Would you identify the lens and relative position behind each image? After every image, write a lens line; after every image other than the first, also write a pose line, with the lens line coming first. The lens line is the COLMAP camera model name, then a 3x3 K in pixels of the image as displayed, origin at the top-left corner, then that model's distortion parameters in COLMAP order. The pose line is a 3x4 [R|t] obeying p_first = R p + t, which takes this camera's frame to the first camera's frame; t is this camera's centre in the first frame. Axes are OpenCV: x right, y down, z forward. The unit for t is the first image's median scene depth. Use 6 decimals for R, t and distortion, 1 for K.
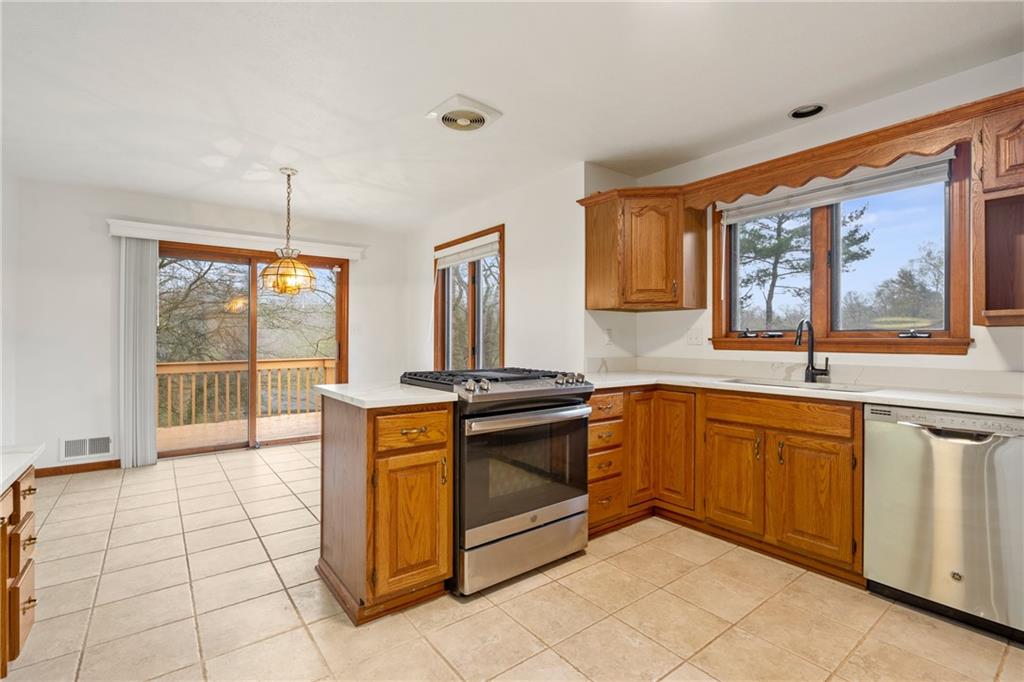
lens RADIAL K [[465.2, 0, 512.0], [0, 465.2, 341.0], [0, 0, 1]] dist [-0.000848, 0.000234]
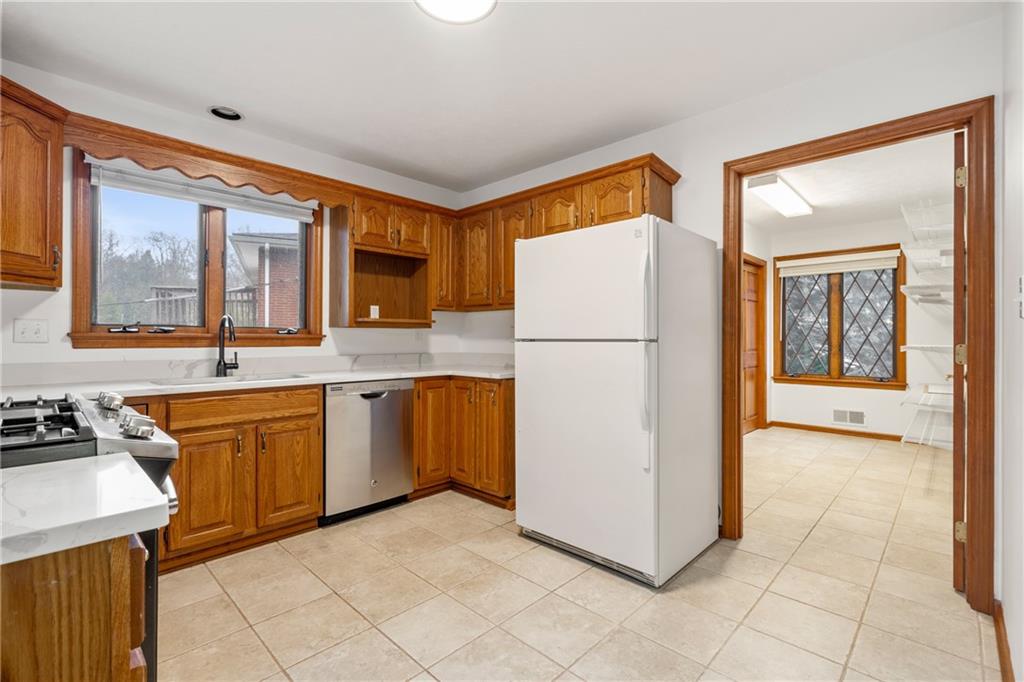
lens RADIAL K [[461.7, 0, 510.1], [0, 461.7, 339.6], [0, 0, 1]] dist [-0.000290, 0.000683]
pose [[-0.143492, -0.007380, 0.989624, -0.472093], [-0.000077, 0.999972, 0.007446, -0.001232], [-0.989652, 0.000992, -0.143488, 0.524388]]
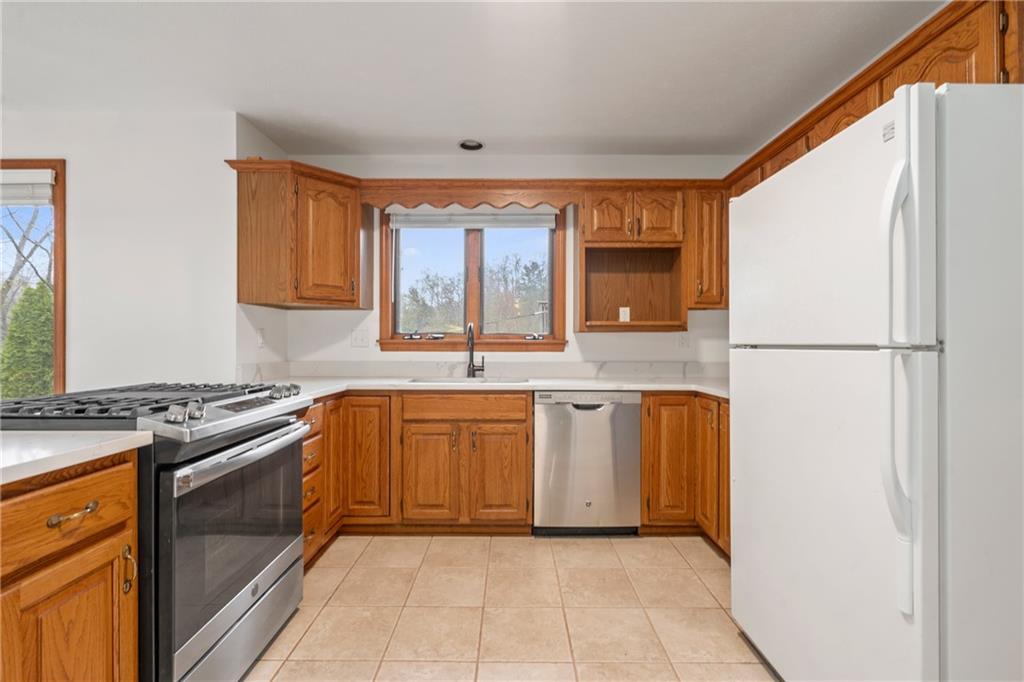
lens RADIAL K [[464.6, 0, 509.2], [0, 464.6, 344.7], [0, 0, 1]] dist [-0.007968, 0.000850]
pose [[0.612420, -0.005601, 0.790513, -0.229654], [0.003478, 0.999984, 0.004391, 0.001066], [-0.790525, 0.000061, 0.612430, 0.211573]]
